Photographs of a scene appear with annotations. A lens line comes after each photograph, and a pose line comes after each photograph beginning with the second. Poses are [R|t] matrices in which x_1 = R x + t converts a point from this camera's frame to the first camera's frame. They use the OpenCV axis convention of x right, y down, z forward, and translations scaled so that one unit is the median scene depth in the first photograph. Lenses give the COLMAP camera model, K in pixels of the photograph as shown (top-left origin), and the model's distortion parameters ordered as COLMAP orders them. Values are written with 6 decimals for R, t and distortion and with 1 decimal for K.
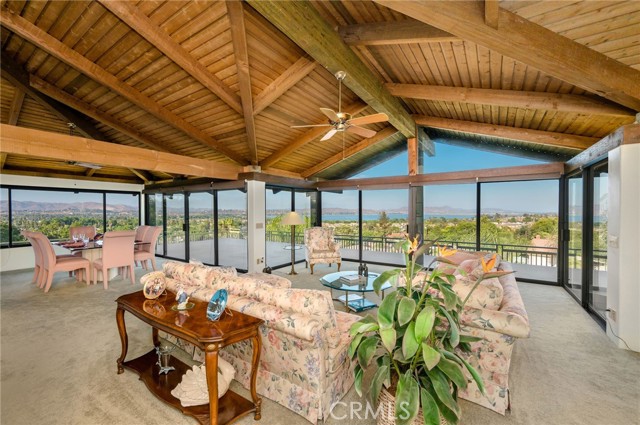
lens RADIAL K [[250.4, 0, 320.4], [0, 250.4, 213.0], [0, 0, 1]] dist [-0.001068, -0.000282]
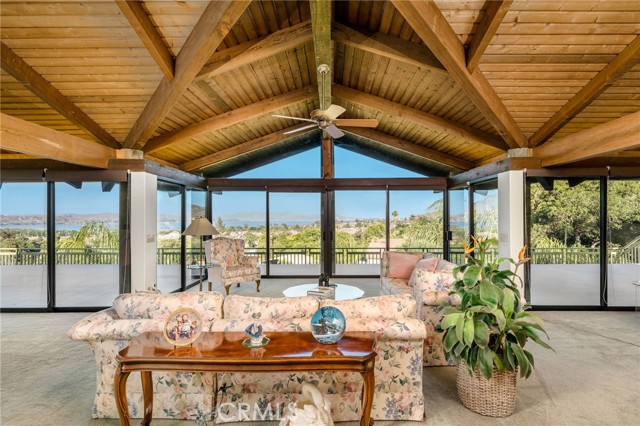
lens RADIAL K [[309.6, 0, 320.0], [0, 309.6, 213.0], [0, 0, 1]] dist [-0.002000, -0.000793]
pose [[0.843782, 0.003834, 0.536673, -0.325325], [0.007756, 0.999783, -0.019337, 0.000625], [-0.536631, 0.020478, 0.843569, 0.036804]]
